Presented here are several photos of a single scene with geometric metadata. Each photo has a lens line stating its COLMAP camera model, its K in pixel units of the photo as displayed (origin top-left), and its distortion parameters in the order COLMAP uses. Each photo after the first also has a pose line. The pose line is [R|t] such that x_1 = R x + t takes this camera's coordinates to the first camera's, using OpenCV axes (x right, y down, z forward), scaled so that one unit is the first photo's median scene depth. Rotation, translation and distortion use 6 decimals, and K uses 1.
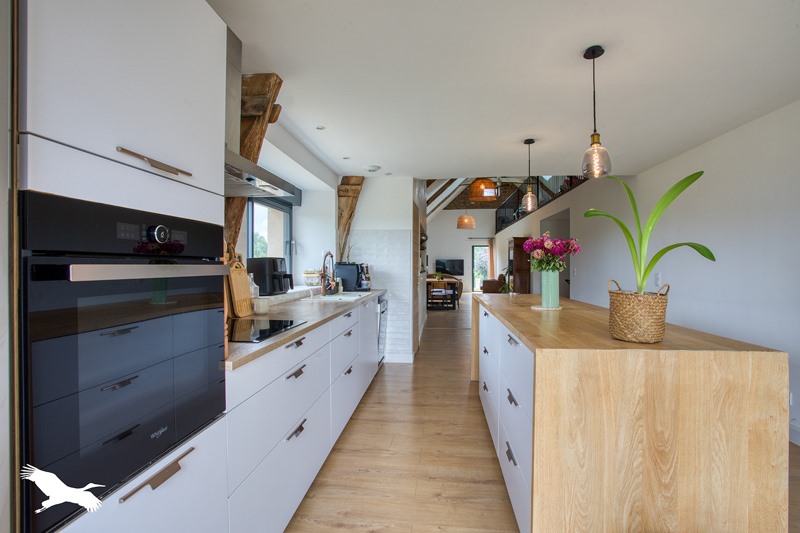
lens RADIAL K [[386.1, 0, 400.0], [0, 386.1, 266.5], [0, 0, 1]] dist [-0.075092, 0.031783]
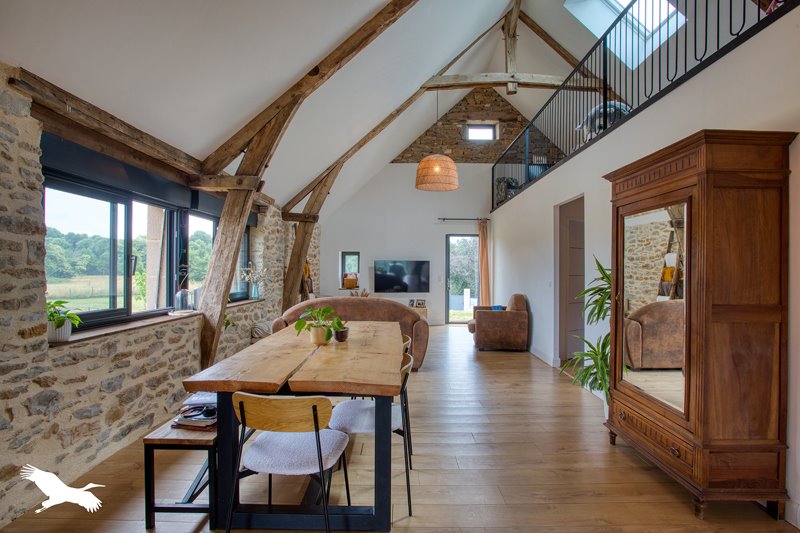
lens RADIAL K [[386.1, 0, 400.0], [0, 386.1, 266.5], [0, 0, 1]] dist [-0.075092, 0.031783]
pose [[0.995925, 0.014980, 0.088931, 0.082092], [-0.014507, 0.999877, -0.005968, -0.006664], [-0.089010, 0.004654, 0.996020, 0.500884]]
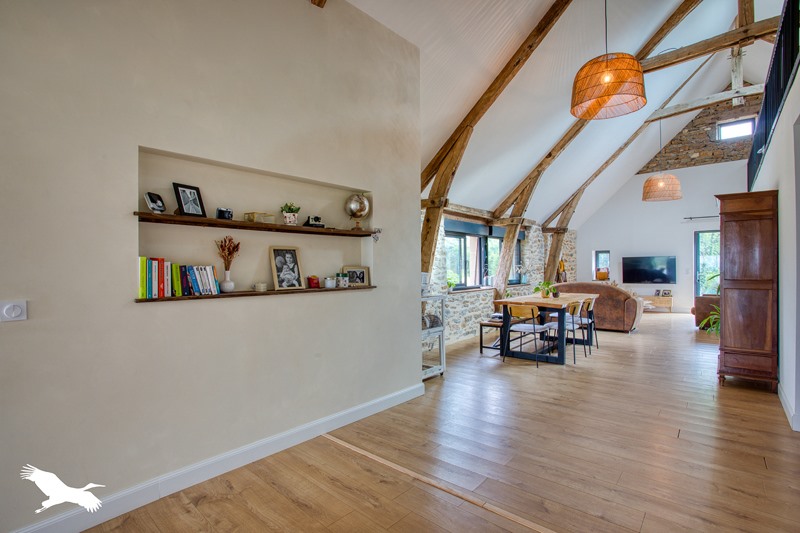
lens RADIAL K [[386.1, 0, 400.0], [0, 386.1, 266.5], [0, 0, 1]] dist [-0.075092, 0.031783]
pose [[0.814836, -0.000473, -0.579691, 0.153828], [0.005316, 0.999964, 0.006657, -0.007894], [0.579667, -0.008506, 0.814809, 0.308333]]
